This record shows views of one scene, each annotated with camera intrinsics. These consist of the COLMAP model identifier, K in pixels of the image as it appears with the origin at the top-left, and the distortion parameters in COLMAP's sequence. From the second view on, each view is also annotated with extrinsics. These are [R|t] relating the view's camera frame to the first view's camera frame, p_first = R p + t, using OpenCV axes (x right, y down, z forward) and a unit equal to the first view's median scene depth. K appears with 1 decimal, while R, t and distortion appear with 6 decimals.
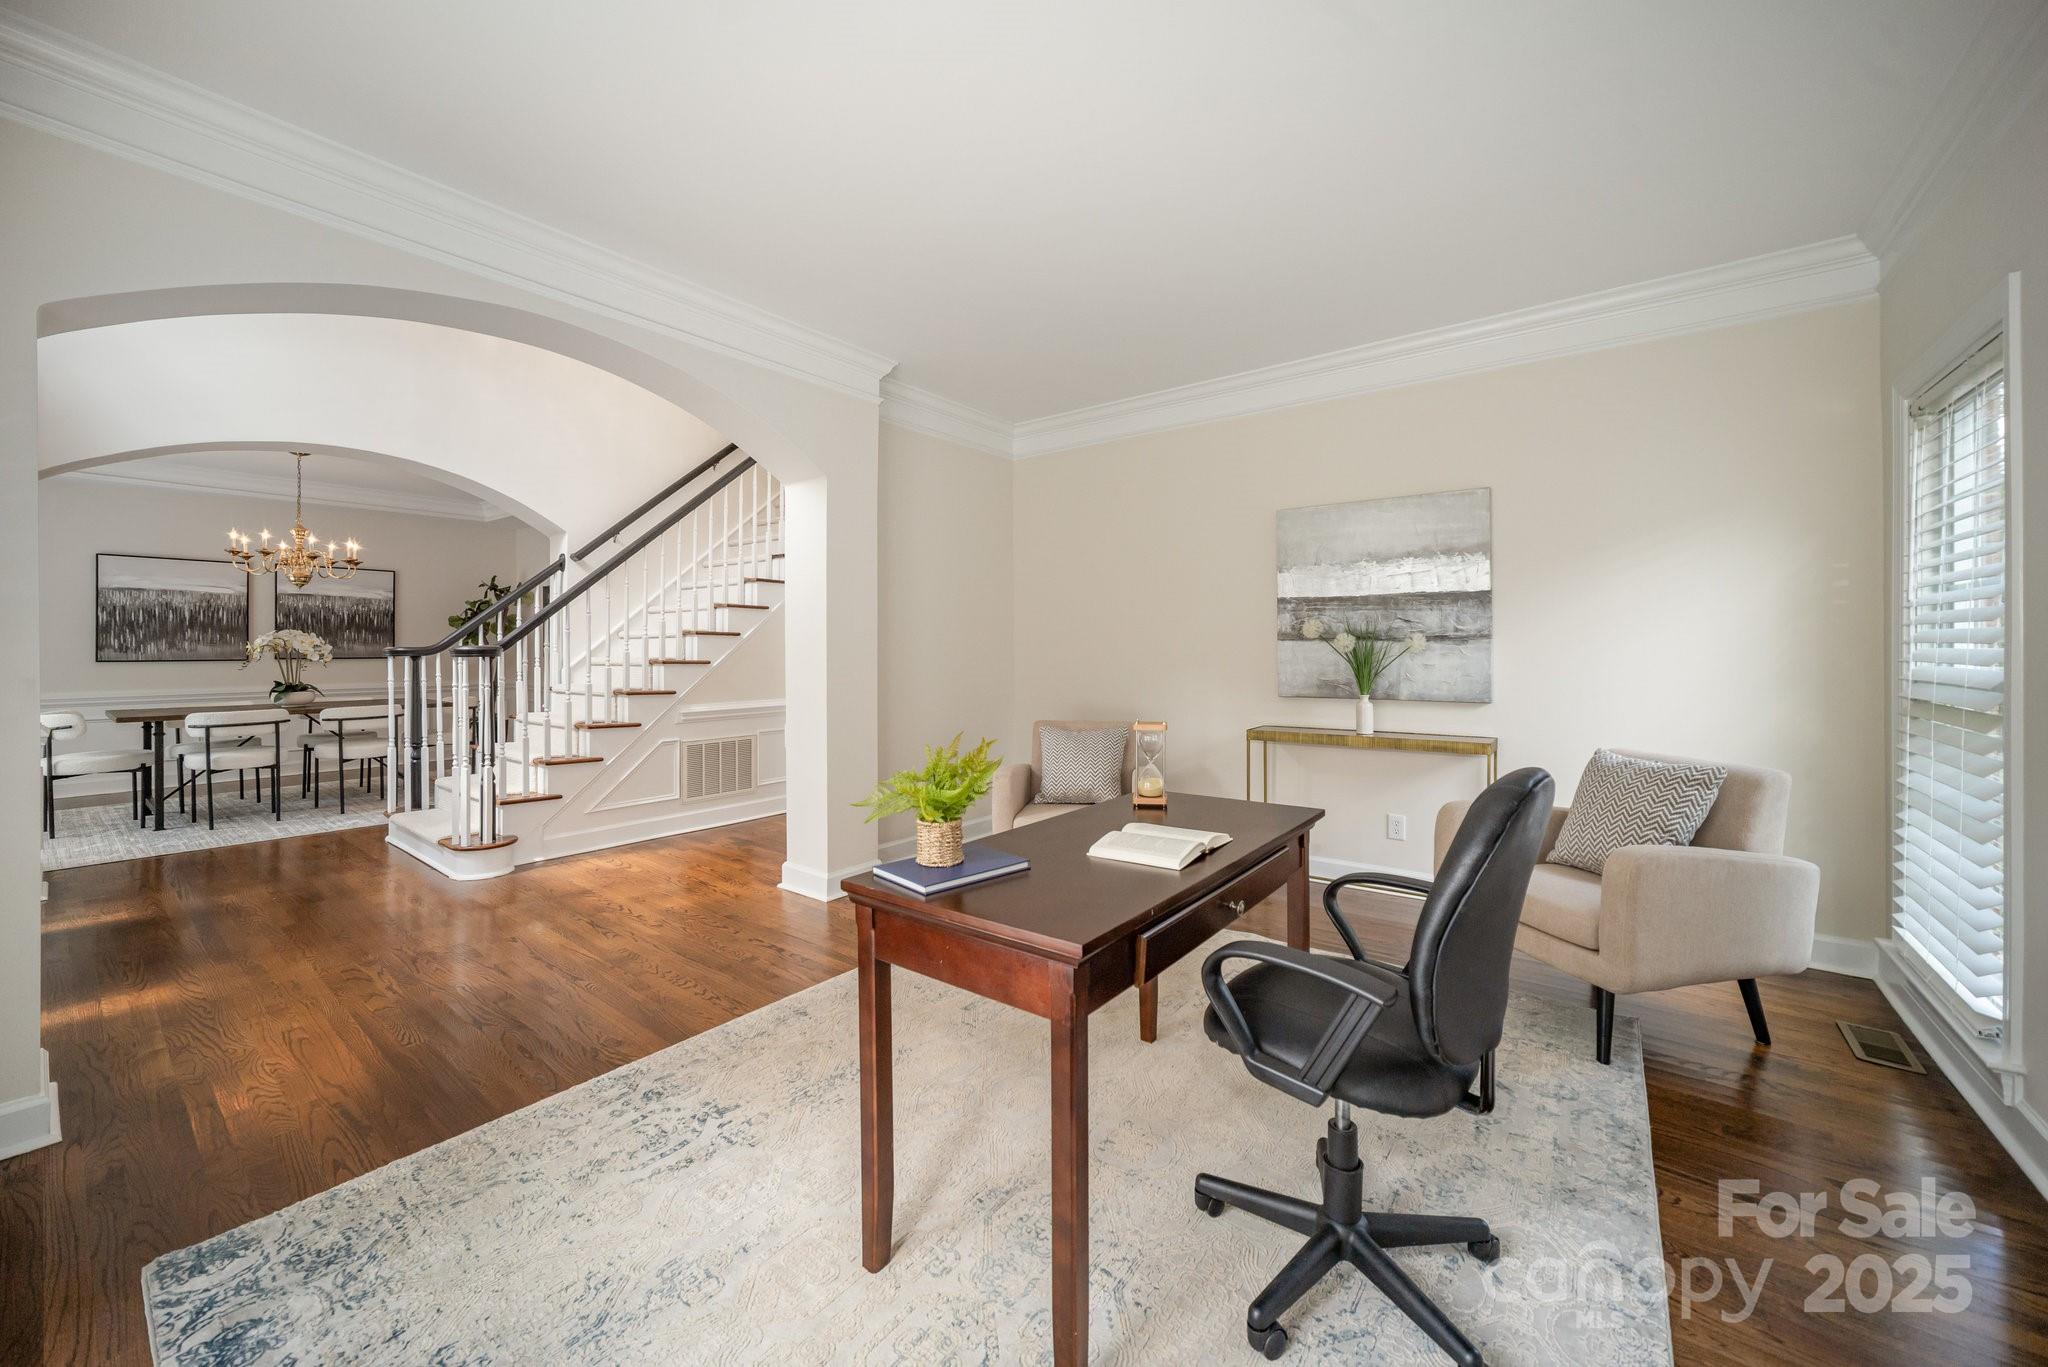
lens RADIAL K [[769.3, 0, 1023.1], [0, 769.3, 665.0], [0, 0, 1]] dist [-0.010326, -0.000220]
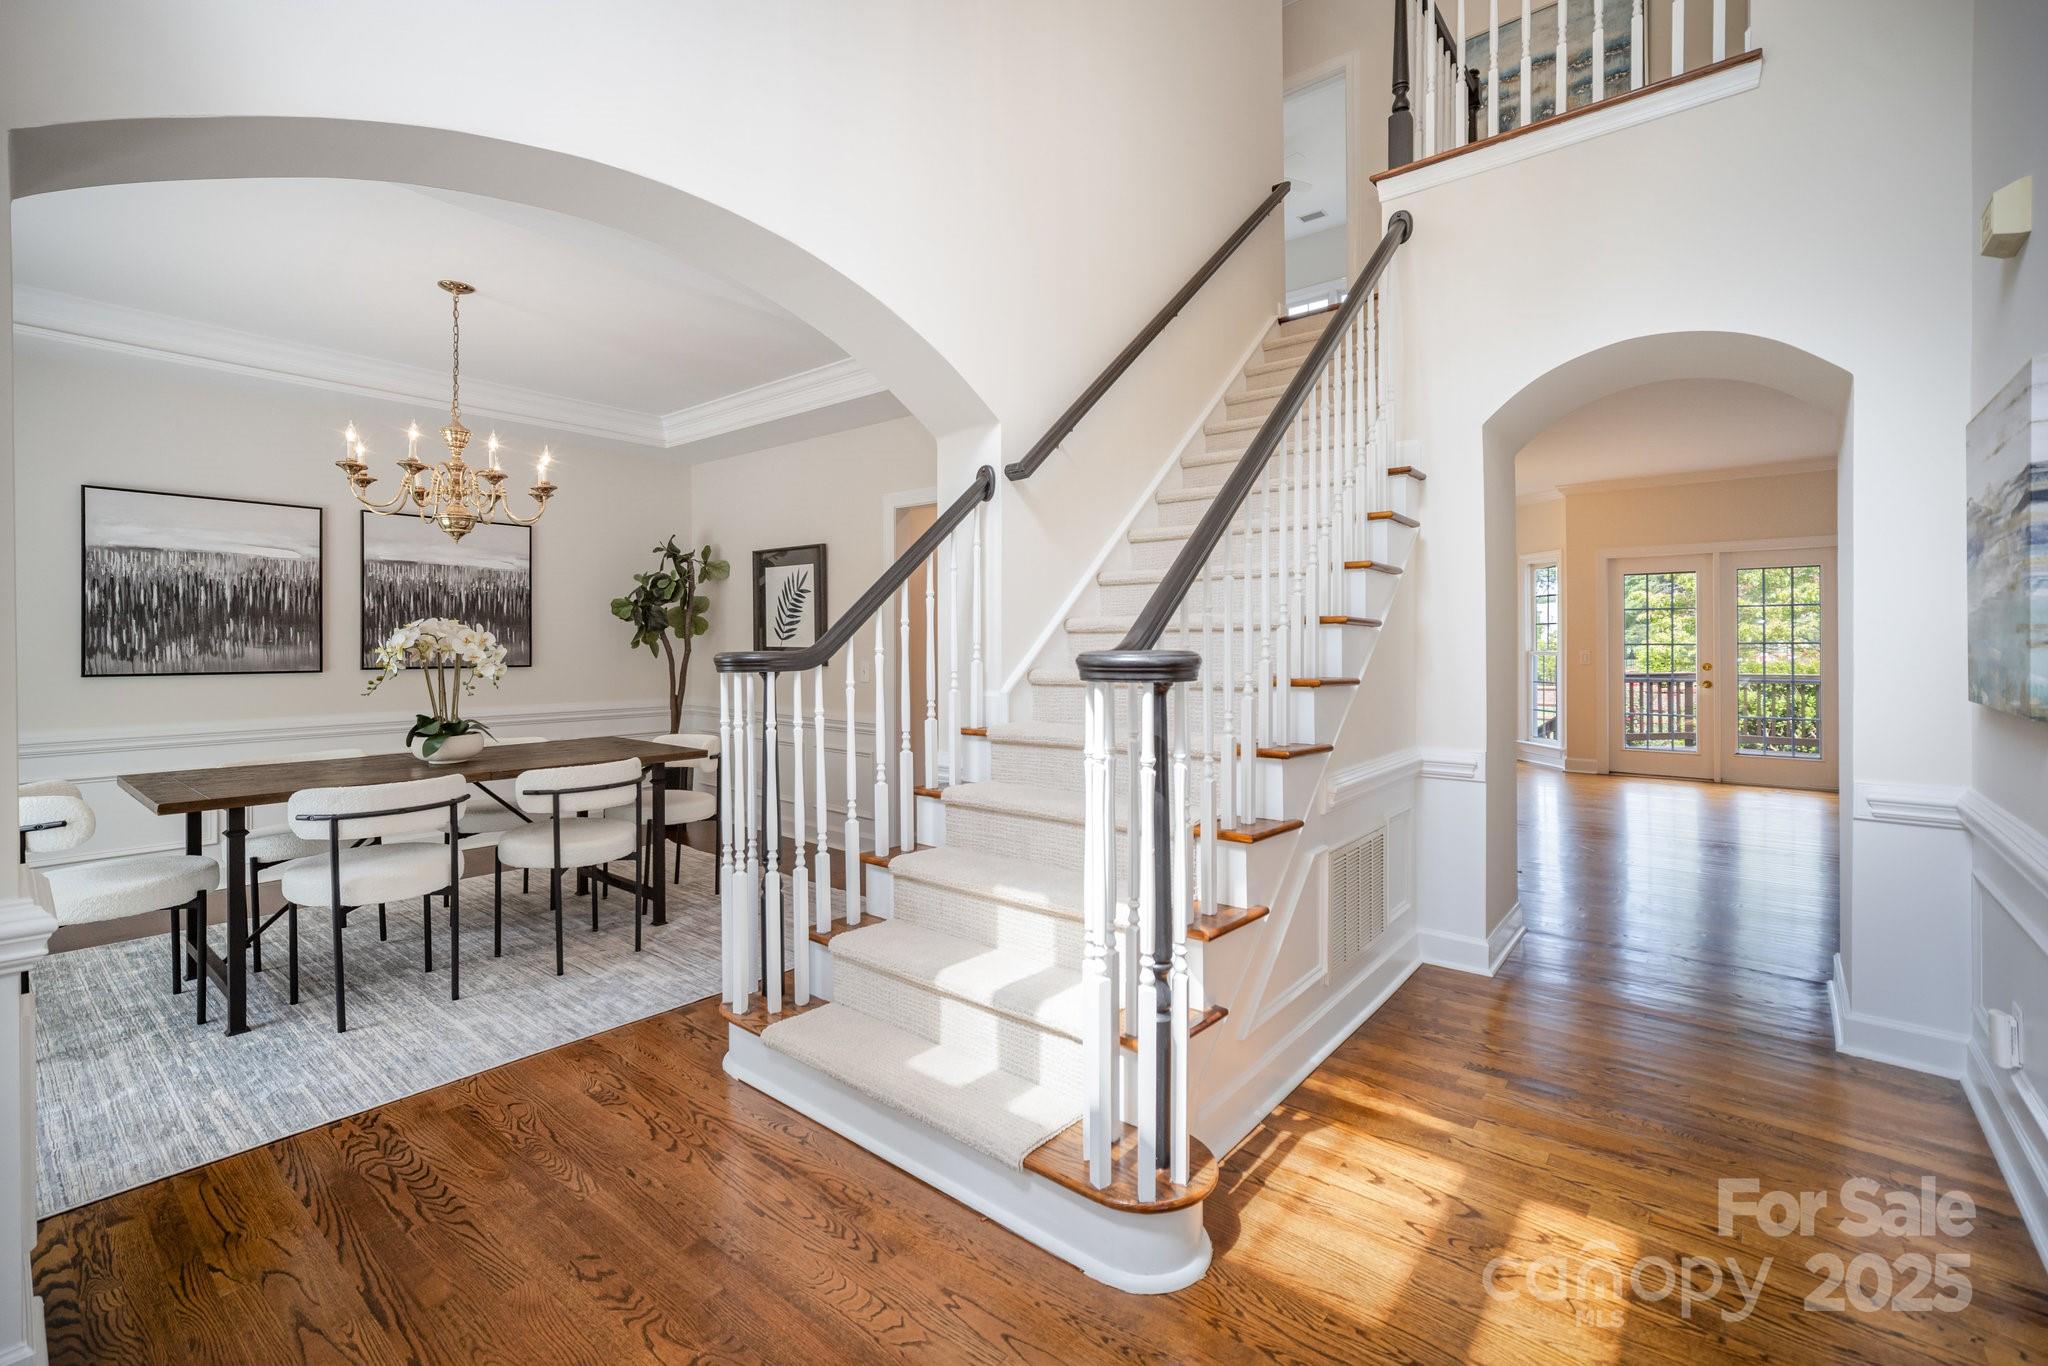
lens RADIAL K [[909.1, 0, 1020.6], [0, 909.1, 666.2], [0, 0, 1]] dist [-0.009838, 0.000651]
pose [[0.998952, -0.000097, -0.045760, -0.482016], [0.000061, 1.000000, -0.000792, -0.011043], [0.045760, 0.000788, 0.998952, 0.351537]]
